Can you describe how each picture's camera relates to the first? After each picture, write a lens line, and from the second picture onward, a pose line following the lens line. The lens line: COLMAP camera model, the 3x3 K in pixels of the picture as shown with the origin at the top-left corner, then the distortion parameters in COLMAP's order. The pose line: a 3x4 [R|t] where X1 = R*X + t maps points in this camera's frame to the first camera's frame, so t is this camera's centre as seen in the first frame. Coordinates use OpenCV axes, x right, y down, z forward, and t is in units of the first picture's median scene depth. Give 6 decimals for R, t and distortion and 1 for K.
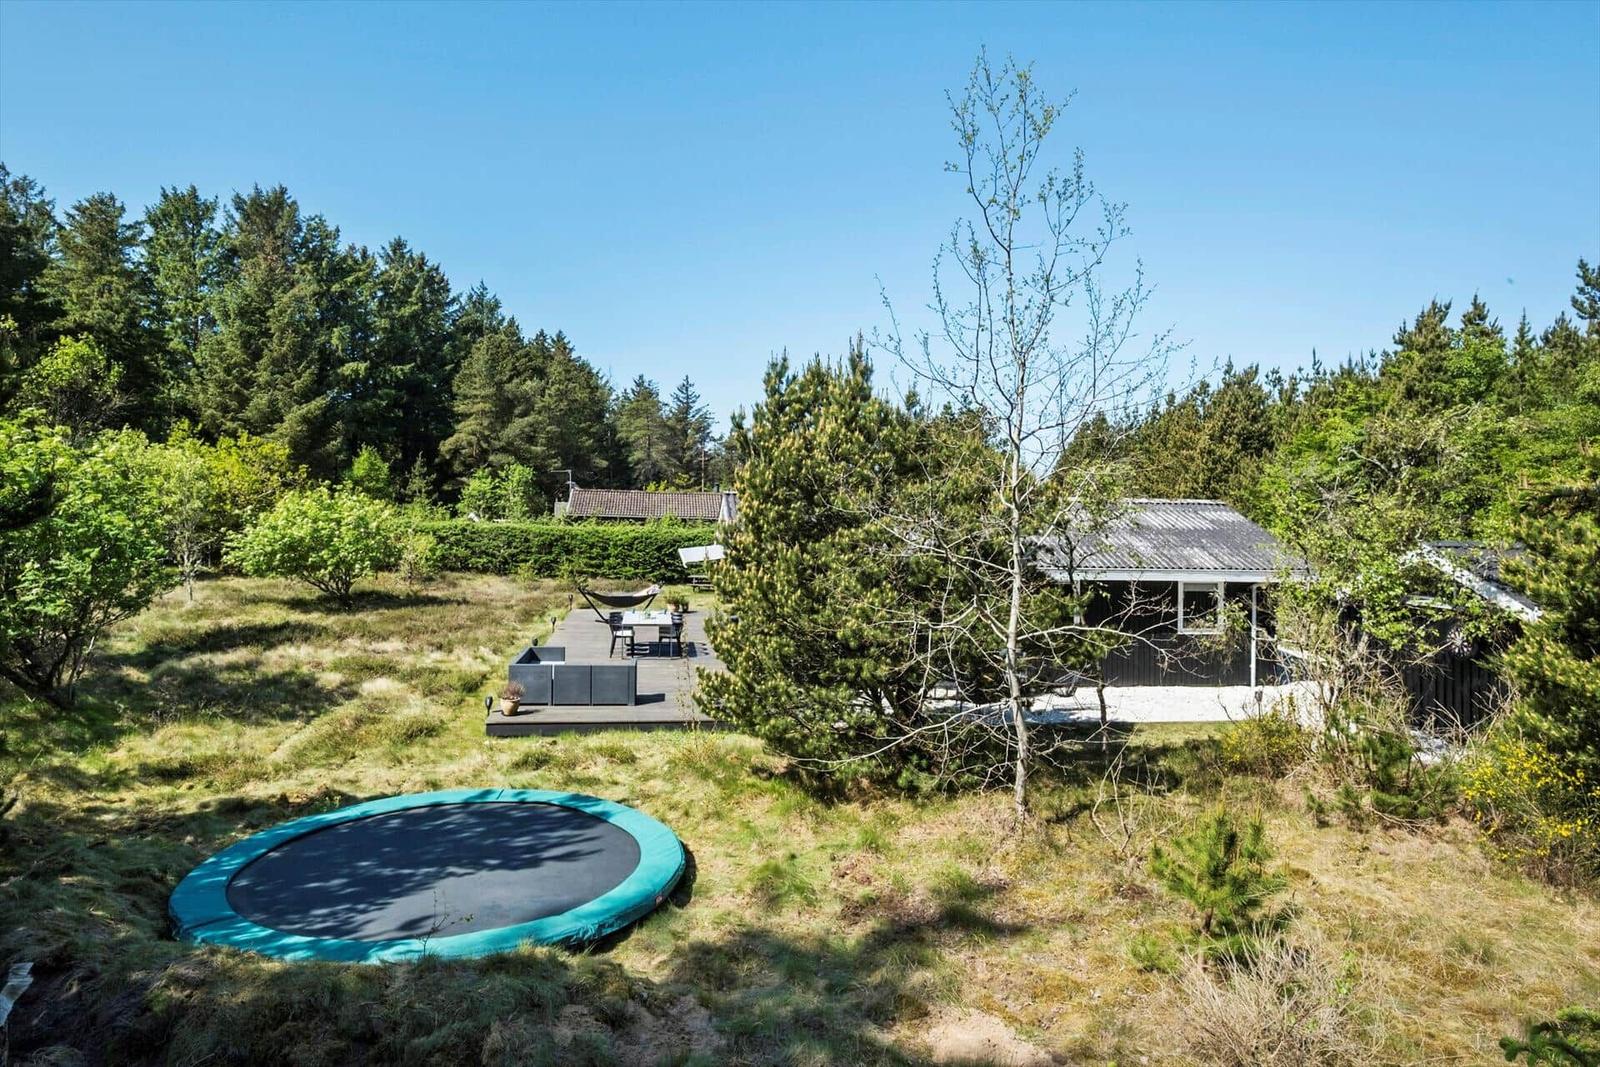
lens RADIAL K [[996.9, 0, 800.0], [0, 996.9, 533.5], [0, 0, 1]] dist [0.001955, 0.002490]
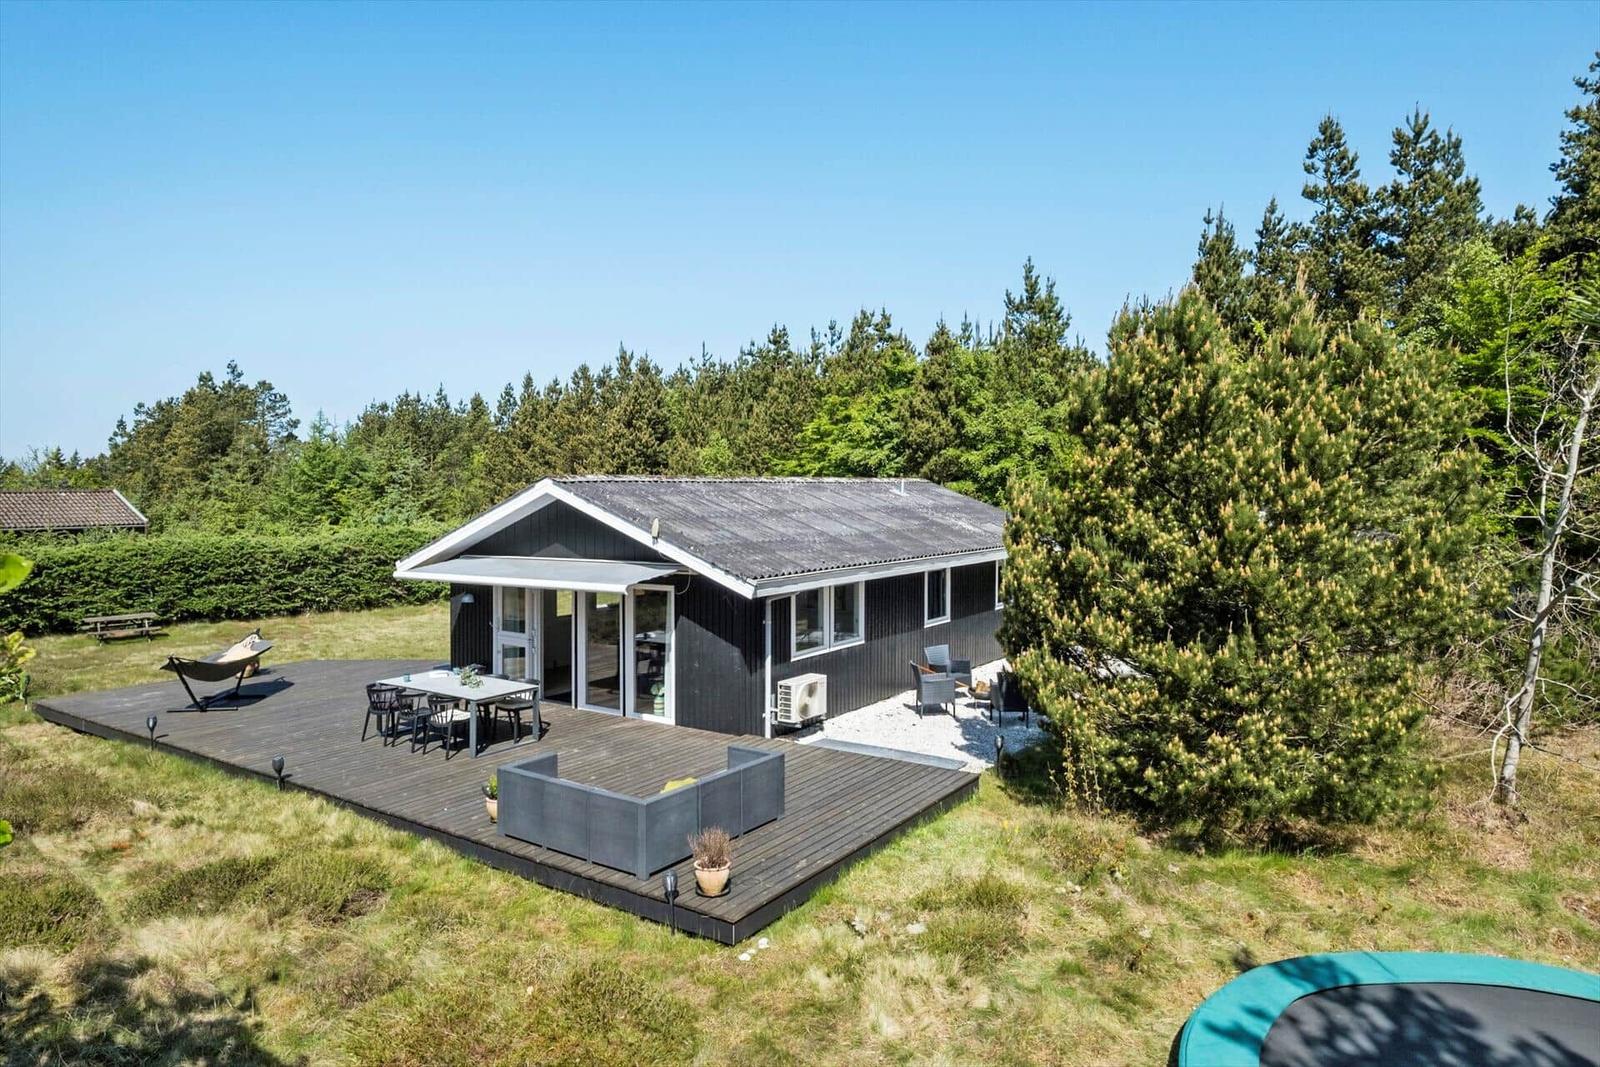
lens RADIAL K [[980.3, 0, 785.7], [0, 980.3, 519.6], [0, 0, 1]] dist [-0.004640, 0.001481]
pose [[0.682231, -0.051400, 0.729328, -0.163475], [0.052764, 0.998386, 0.021005, -0.006975], [-0.729230, 0.024152, 0.683842, 0.155479]]
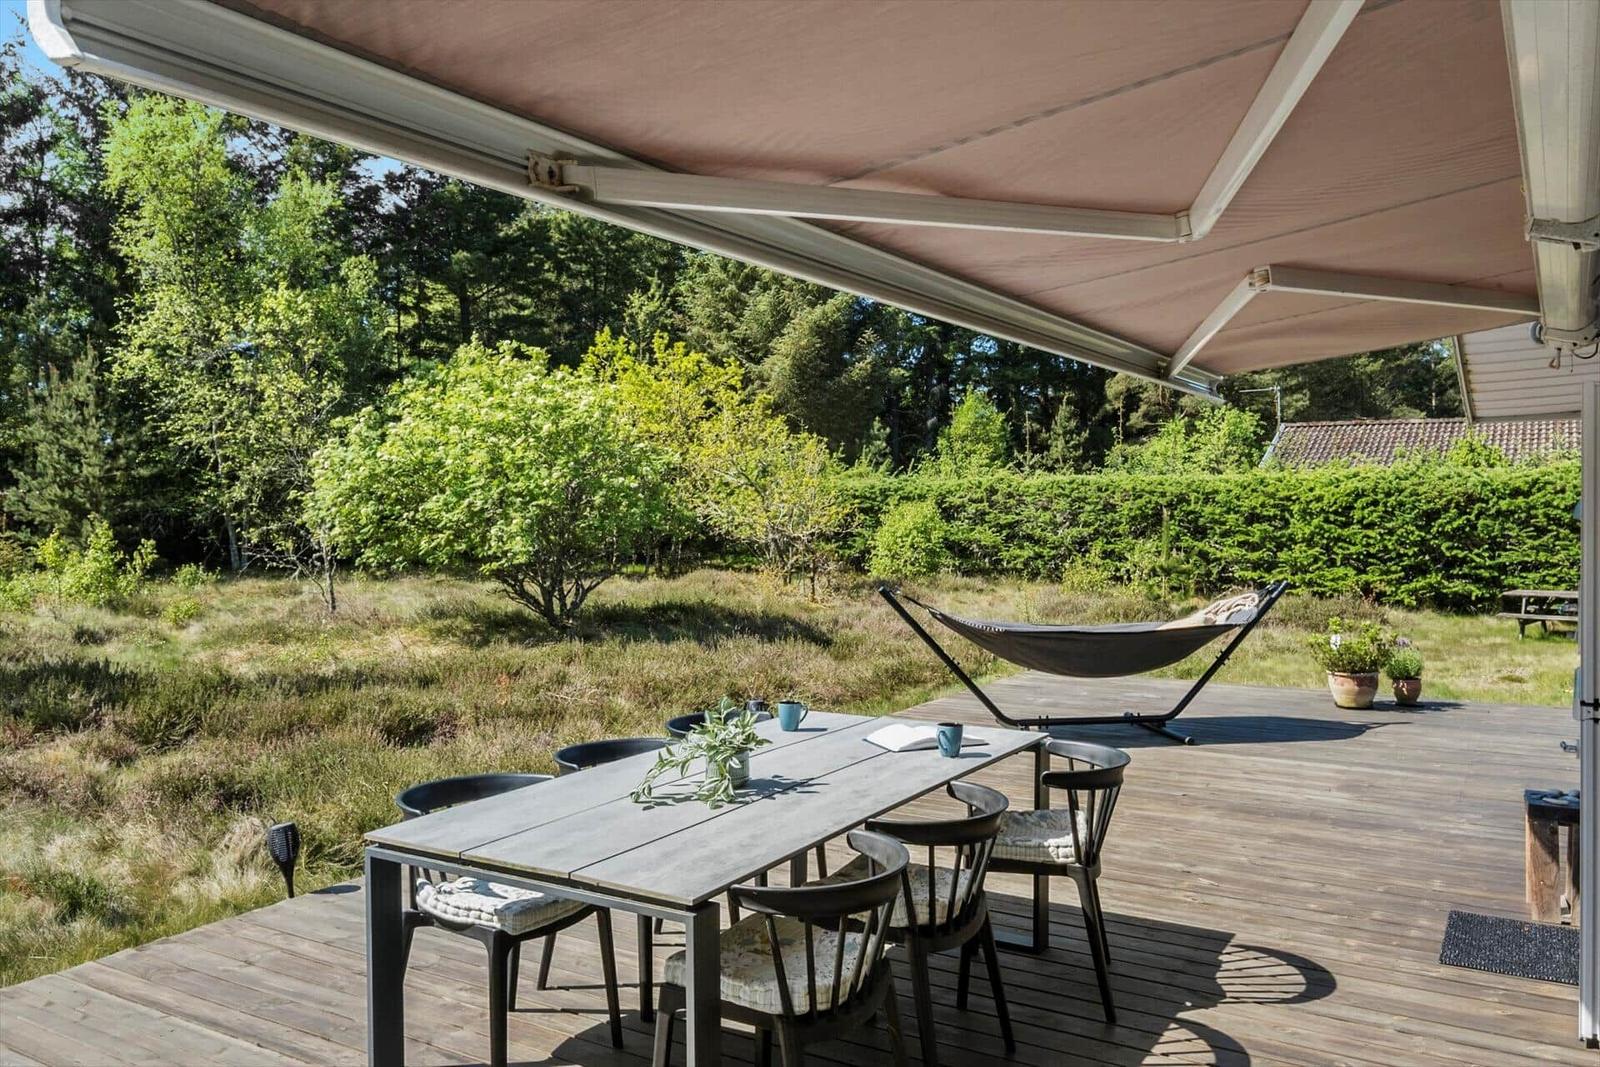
lens RADIAL K [[1257.8, 0, 832.5], [0, 1257.8, 538.8], [0, 0, 1]] dist [0.006185, 0.005484]
pose [[0.779262, -0.010213, -0.626616, -0.010292], [-0.002452, 0.999810, -0.019345, 0.020935], [0.626694, 0.016611, 0.779088, 0.313181]]
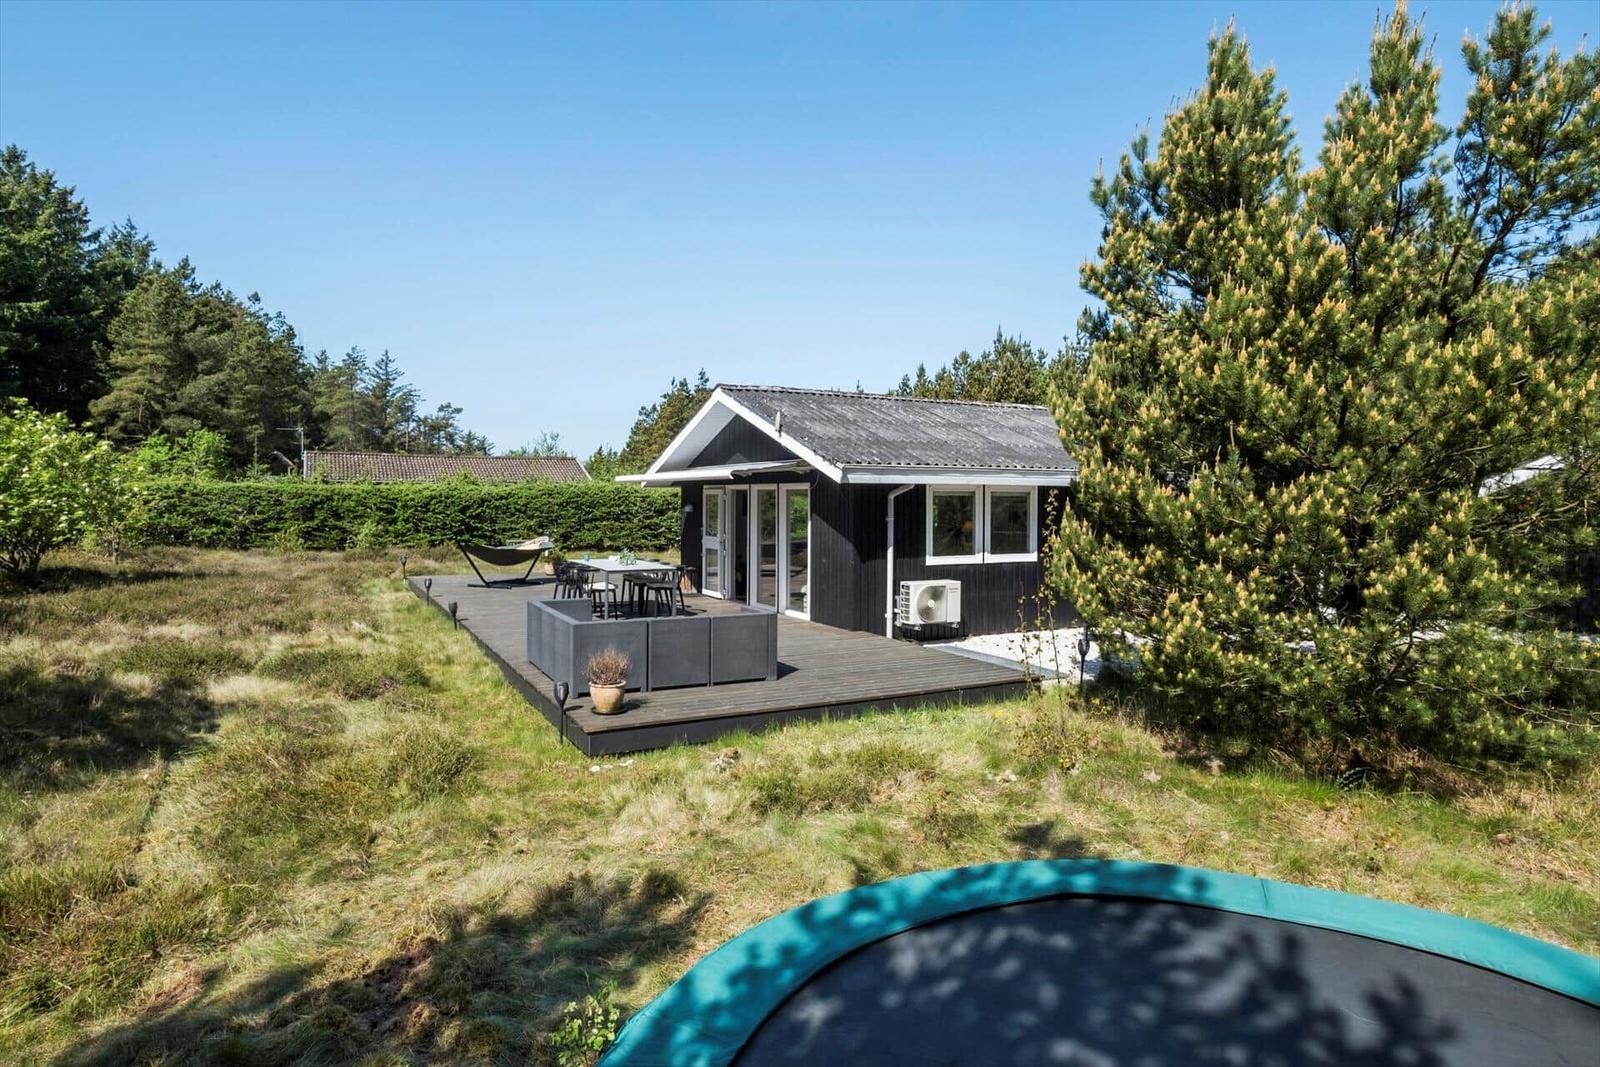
lens RADIAL K [[914.7, 0, 797.2], [0, 914.7, 502.6], [0, 0, 1]] dist [0.005542, 0.003927]
pose [[0.937820, -0.017988, 0.346655, -0.093356], [0.027076, 0.999404, -0.021390, 0.021230], [-0.346064, 0.029446, 0.937749, 0.128236]]
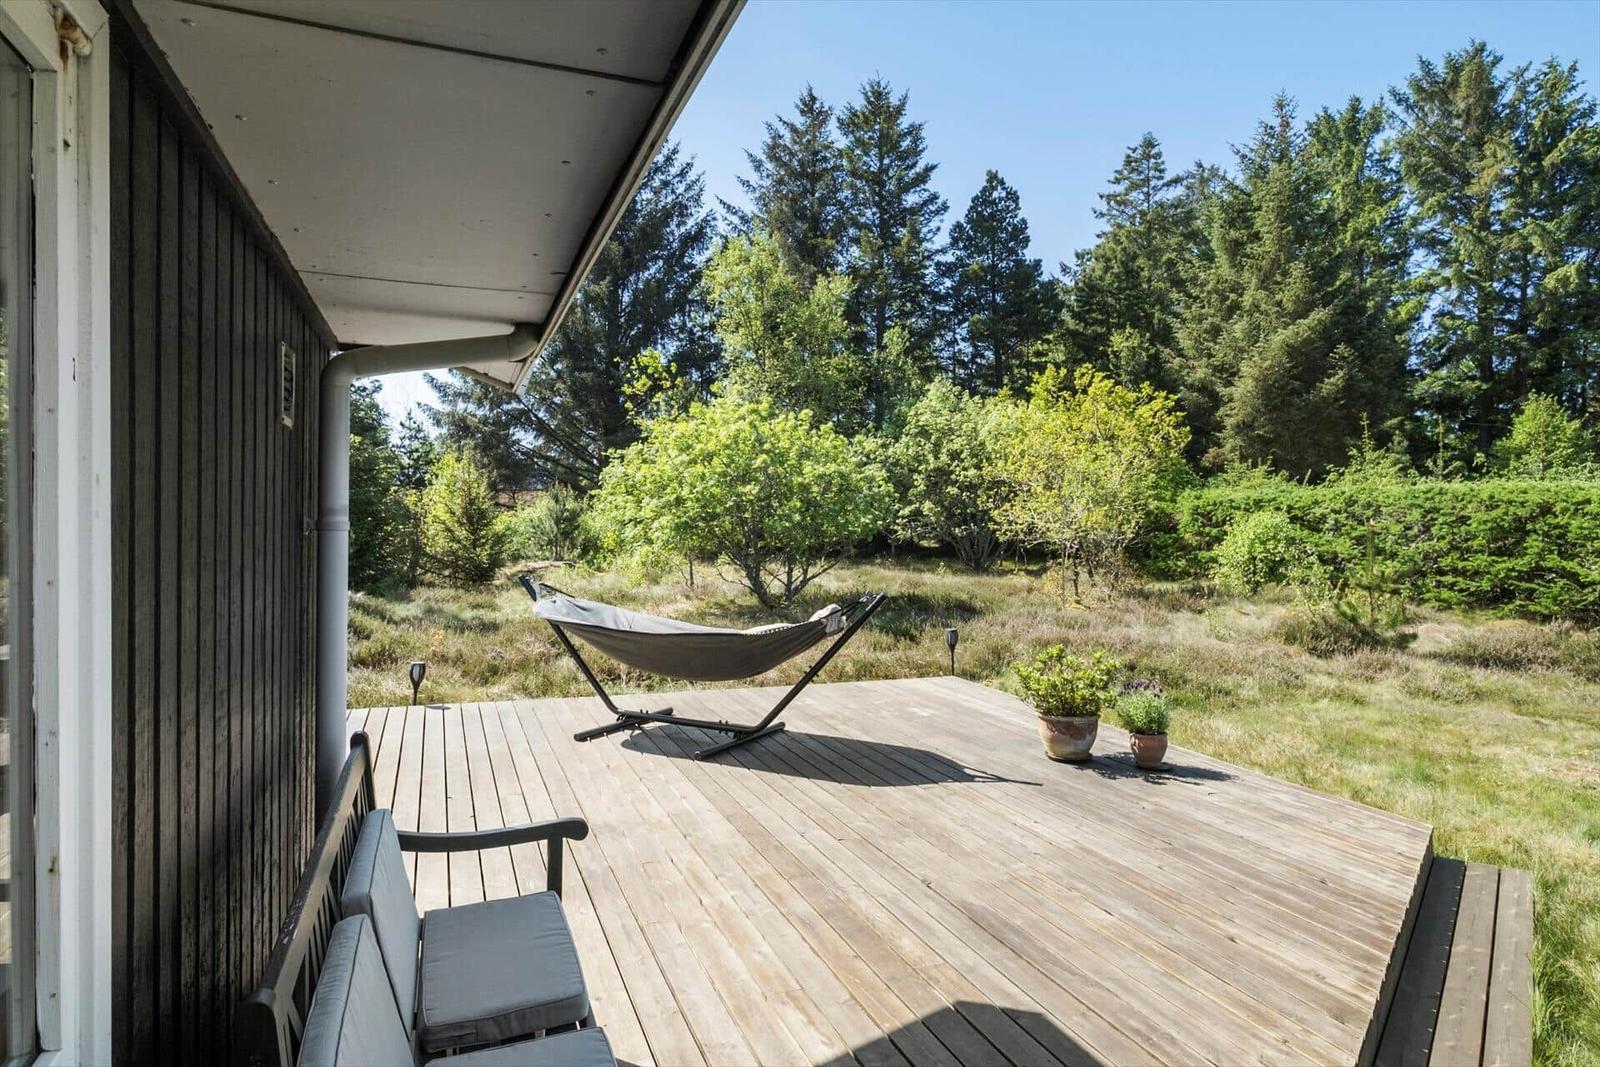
lens RADIAL K [[980.3, 0, 785.7], [0, 980.3, 519.6], [0, 0, 1]] dist [-0.004640, 0.001481]
pose [[0.217243, -0.018871, -0.975935, 0.031502], [-0.041259, 0.998742, -0.028496, 0.019012], [0.975245, 0.046456, 0.216191, 0.425004]]
